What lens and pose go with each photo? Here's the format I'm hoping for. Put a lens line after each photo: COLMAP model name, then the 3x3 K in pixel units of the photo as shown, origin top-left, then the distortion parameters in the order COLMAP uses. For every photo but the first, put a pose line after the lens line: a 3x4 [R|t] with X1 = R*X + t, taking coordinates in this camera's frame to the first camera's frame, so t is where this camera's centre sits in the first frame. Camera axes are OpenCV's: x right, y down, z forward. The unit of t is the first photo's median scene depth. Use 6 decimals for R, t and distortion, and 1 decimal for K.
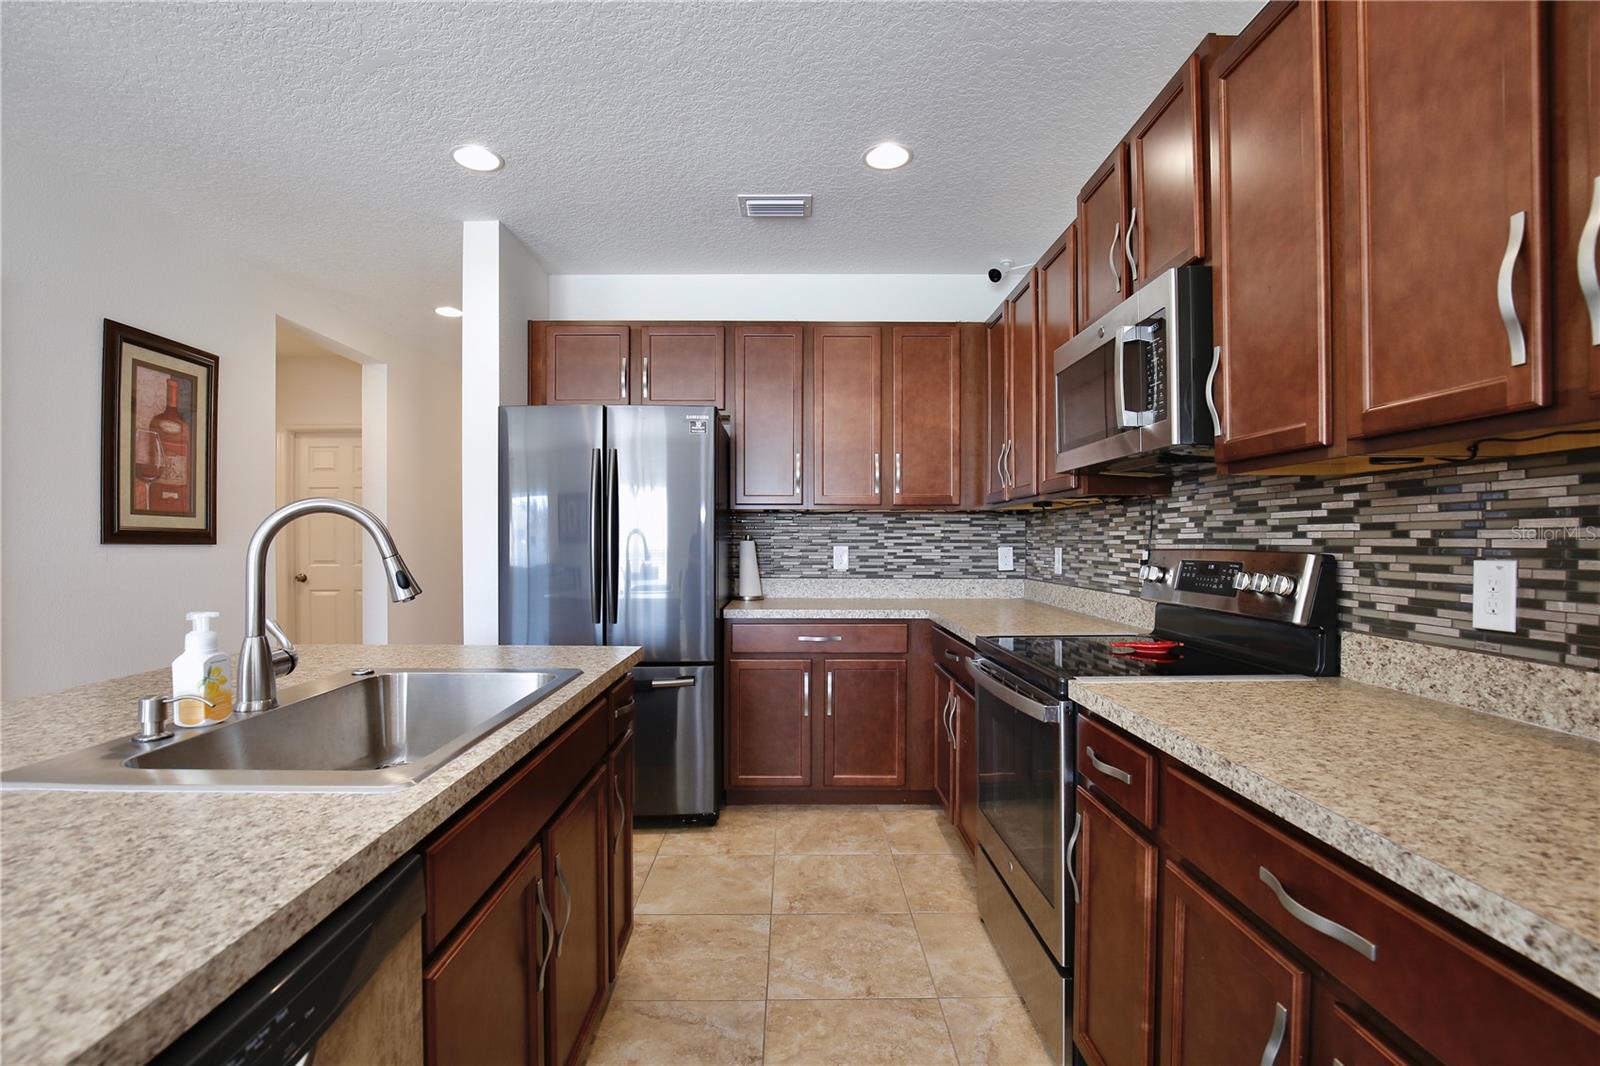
lens RADIAL K [[742.3, 0, 798.5], [0, 742.3, 536.7], [0, 0, 1]] dist [0.000649, -0.000082]
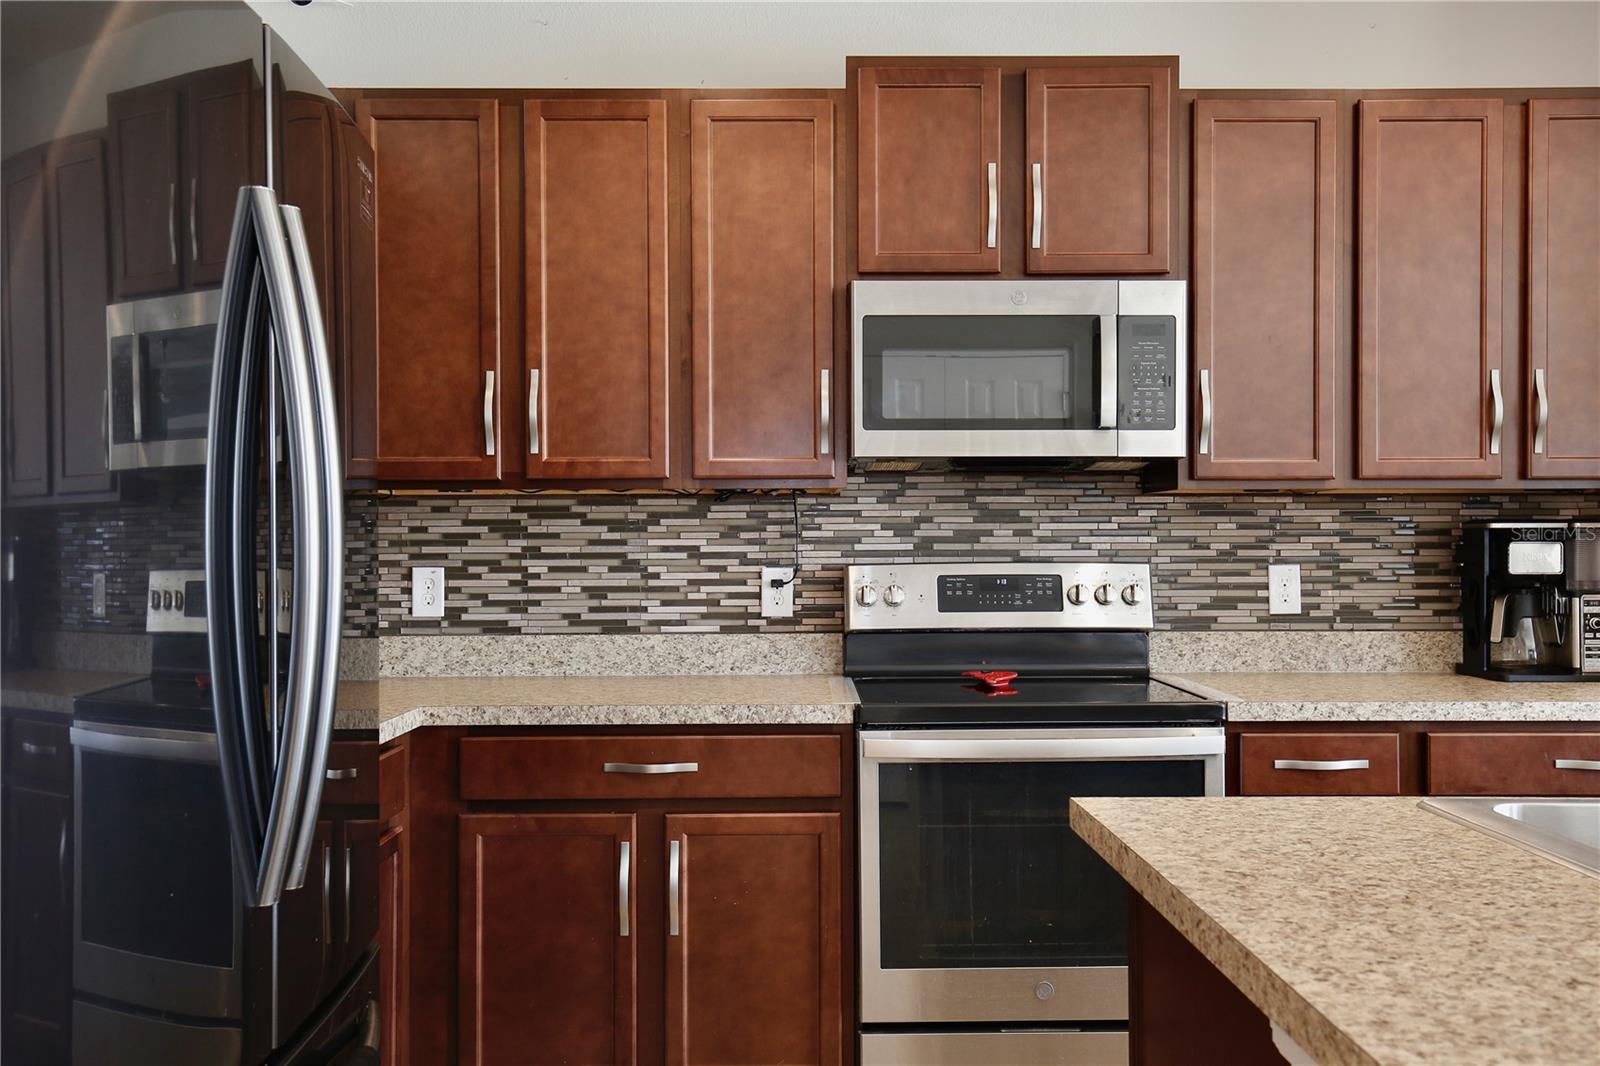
lens RADIAL K [[1403.5, 0, 800.4], [0, 1403.5, 531.1], [0, 0, 1]] dist [0.048114, 0.005885]
pose [[-0.001713, 0.012531, 0.999920, -1.595104], [-0.001428, 0.999920, -0.012533, 0.001713], [-0.999998, -0.001449, -0.001695, 1.737953]]
